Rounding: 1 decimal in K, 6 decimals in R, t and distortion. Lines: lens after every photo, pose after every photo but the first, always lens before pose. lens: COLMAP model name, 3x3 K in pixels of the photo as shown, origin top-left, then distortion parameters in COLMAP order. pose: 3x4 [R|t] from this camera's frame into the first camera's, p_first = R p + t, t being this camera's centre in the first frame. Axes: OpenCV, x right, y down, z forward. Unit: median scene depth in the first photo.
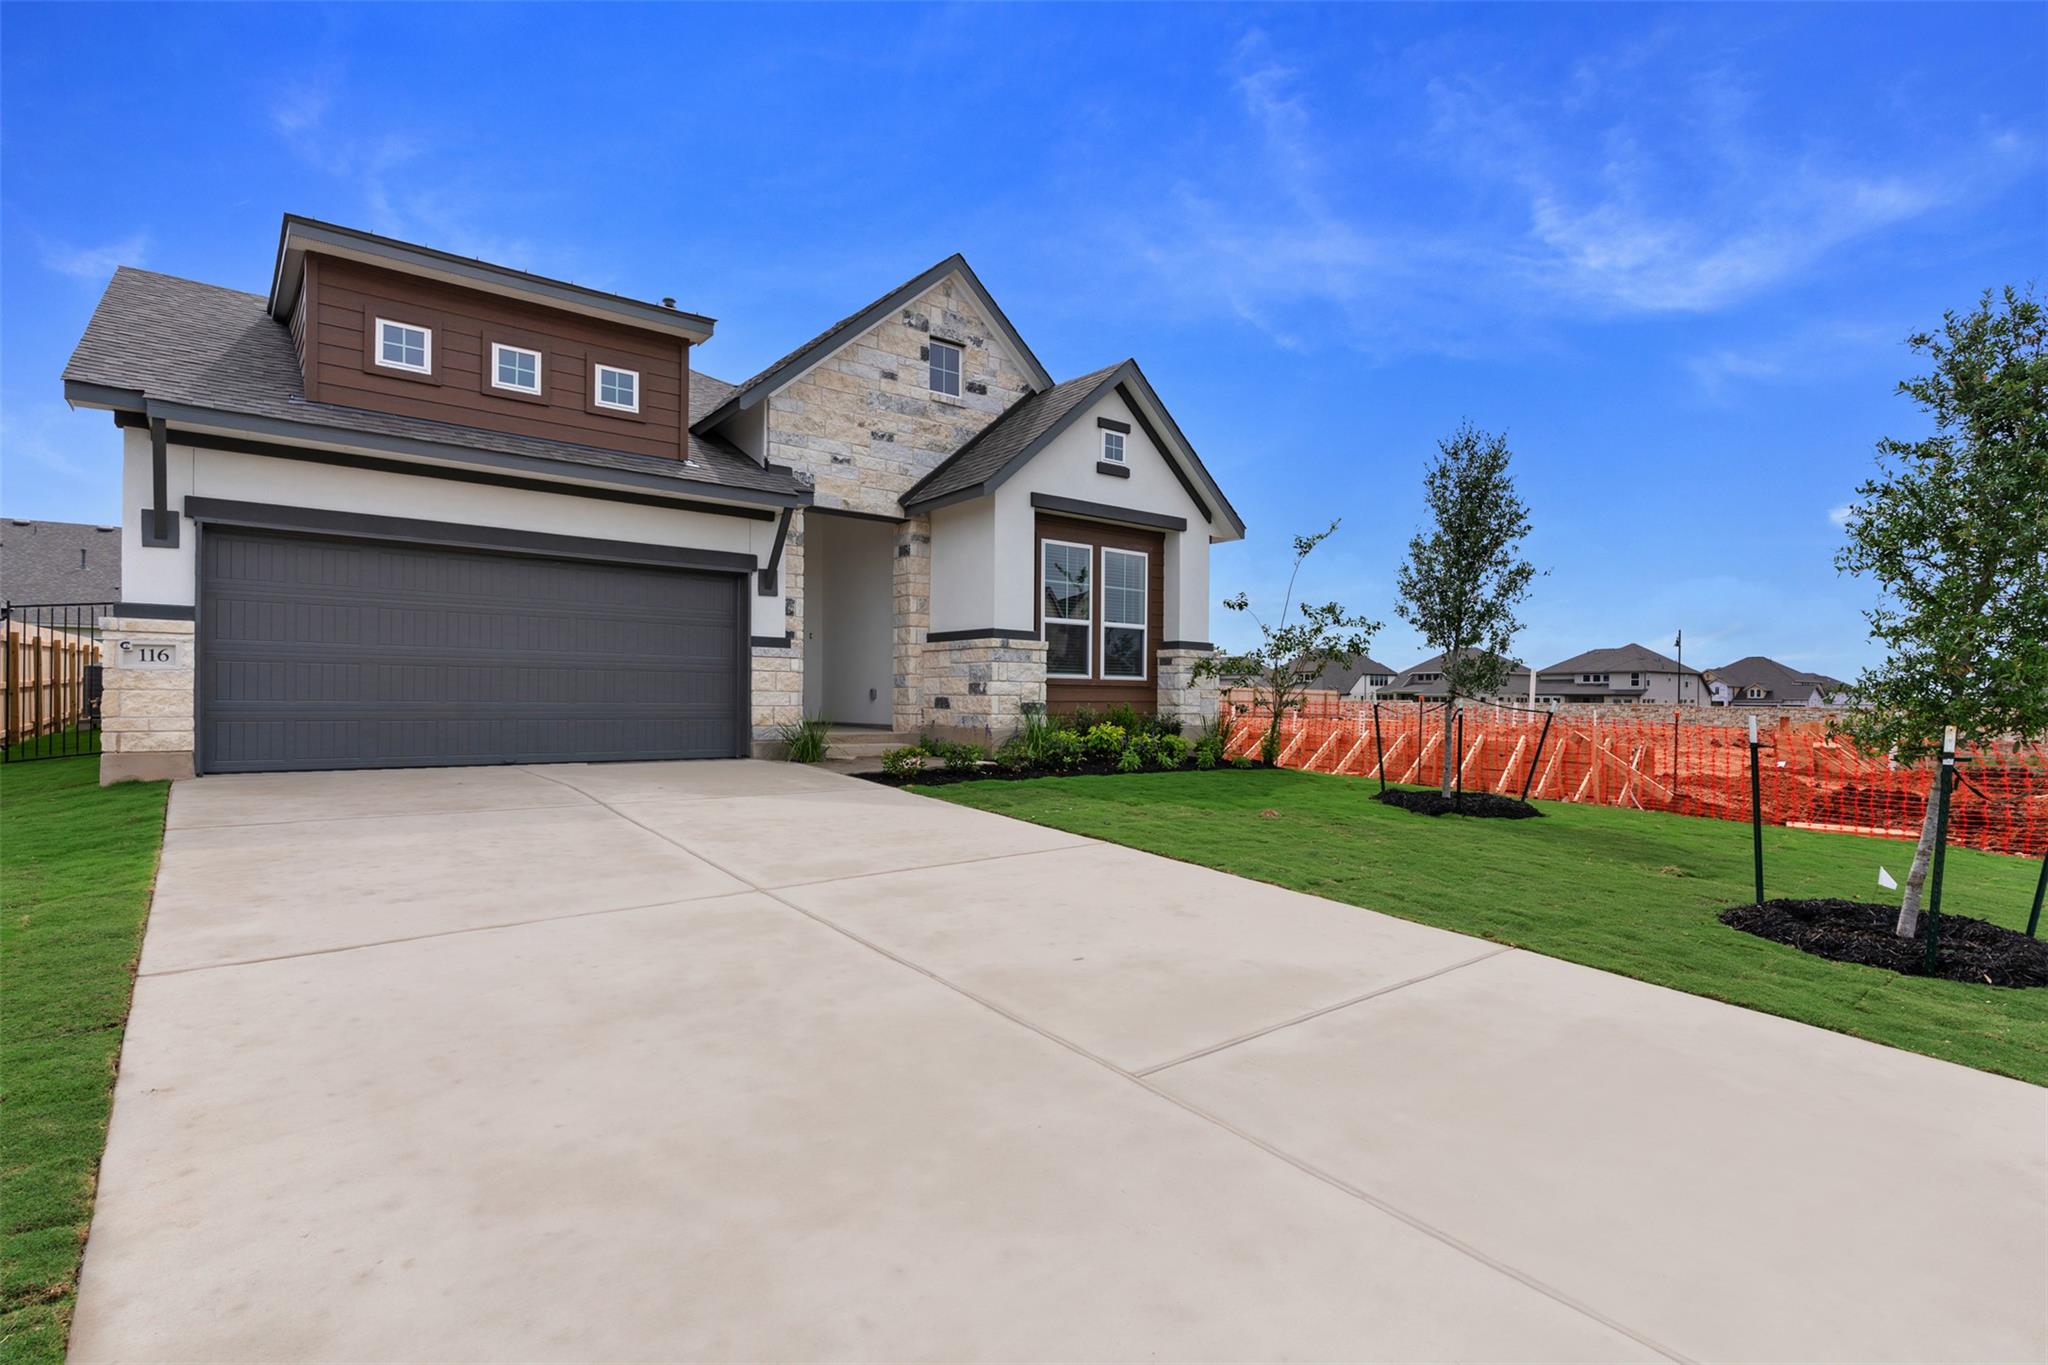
lens RADIAL K [[947.2, 0, 1022.5], [0, 947.2, 676.9], [0, 0, 1]] dist [0.003642, 0.000271]
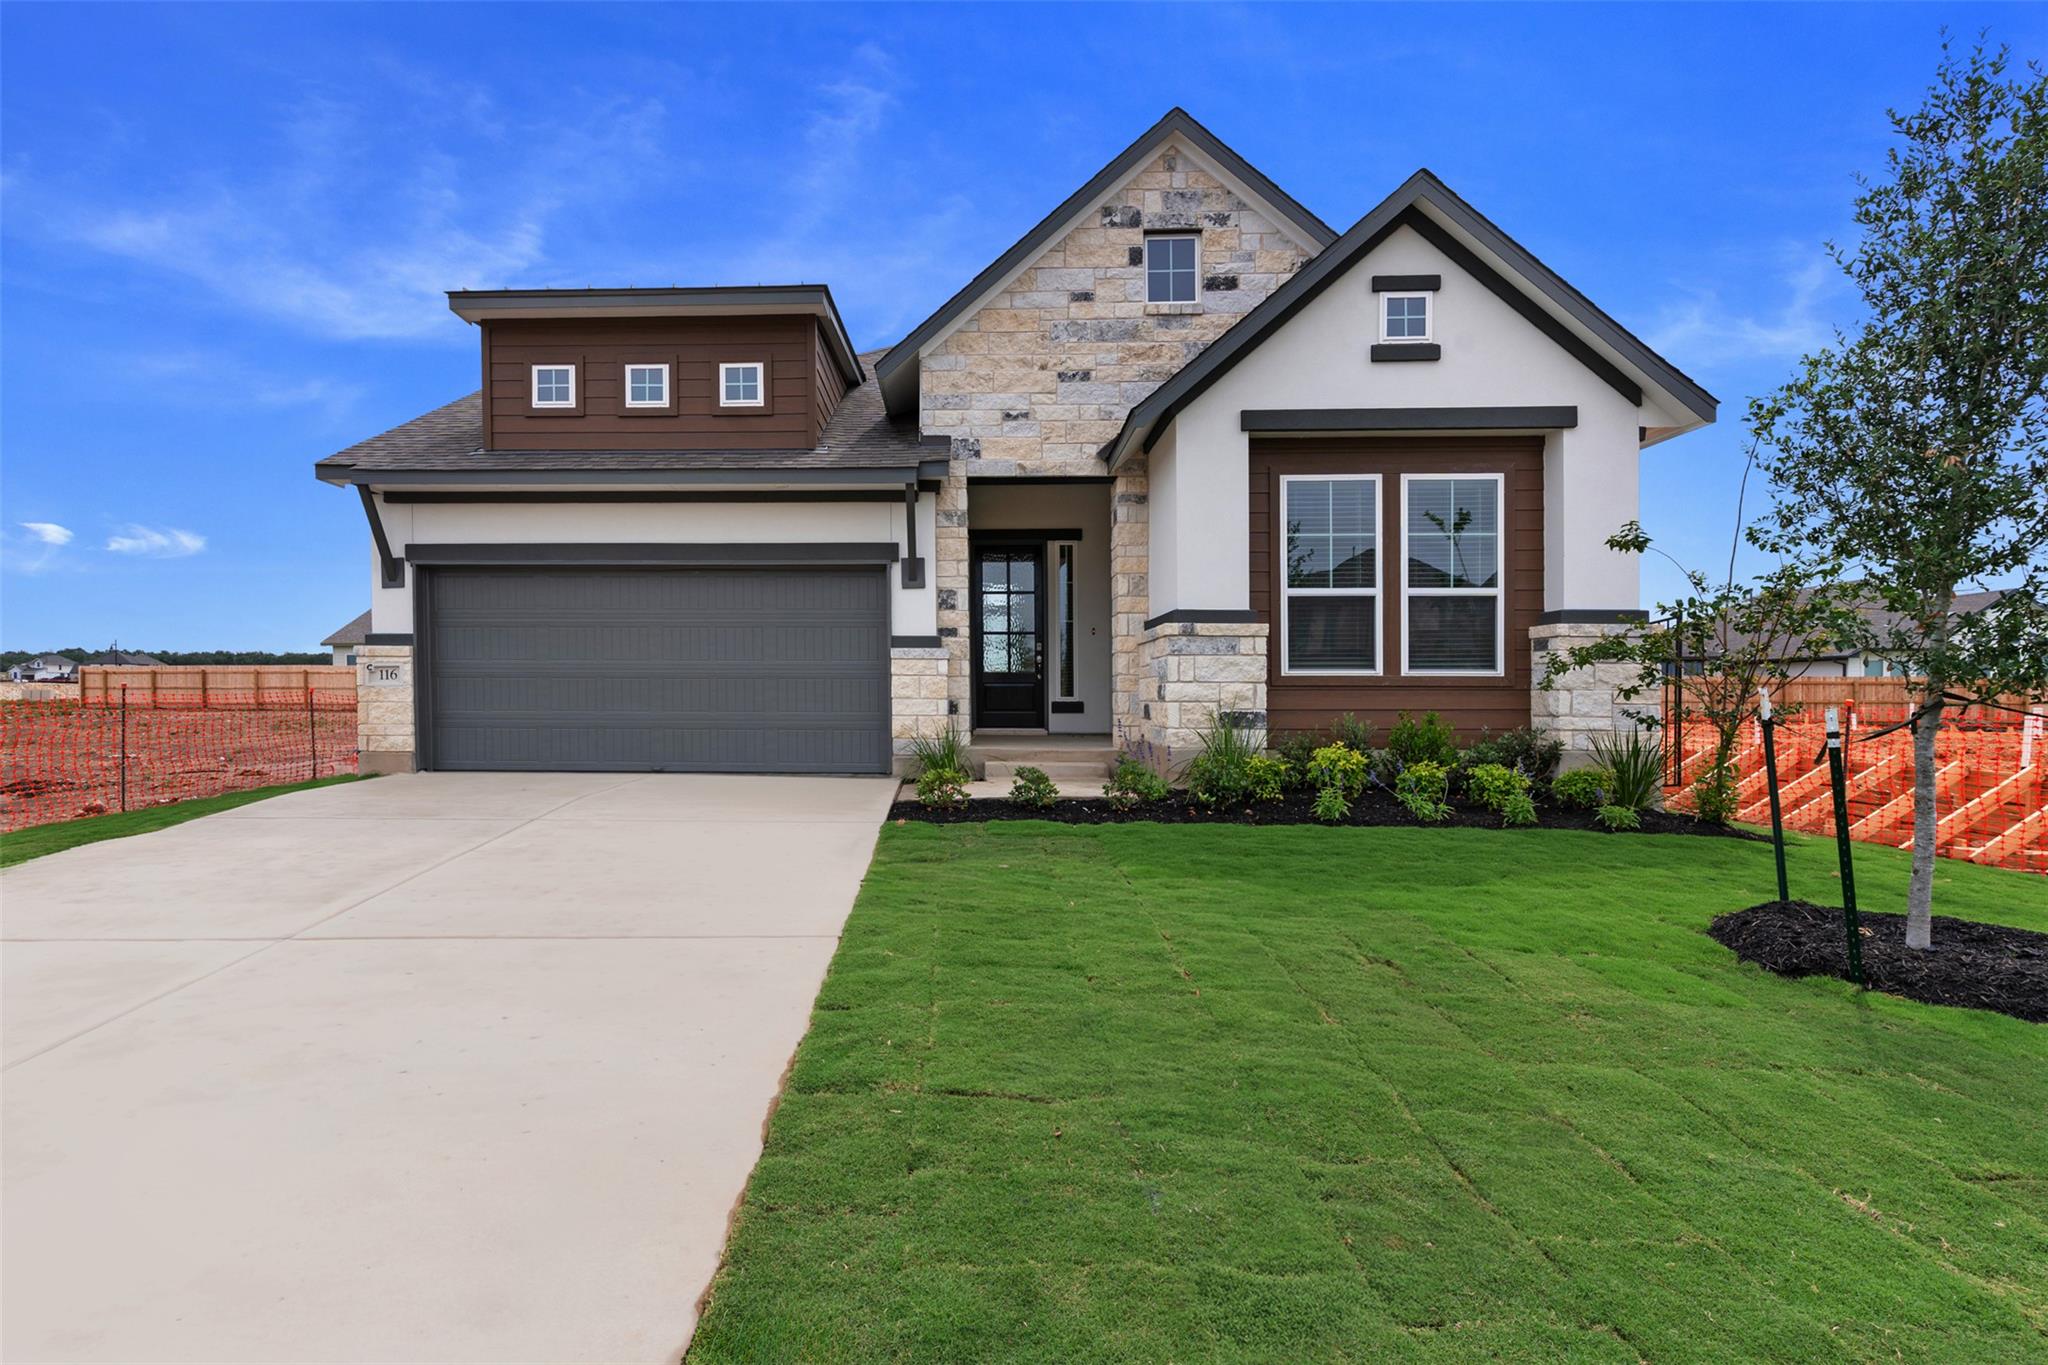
lens RADIAL K [[999.1, 0, 955.6], [0, 999.1, 693.8], [0, 0, 1]] dist [0.005983, -0.000531]
pose [[0.768473, -0.007828, -0.639834, 0.318921], [0.019234, 0.999756, 0.010869, 0.001531], [0.639593, -0.020659, 0.768436, 0.294482]]
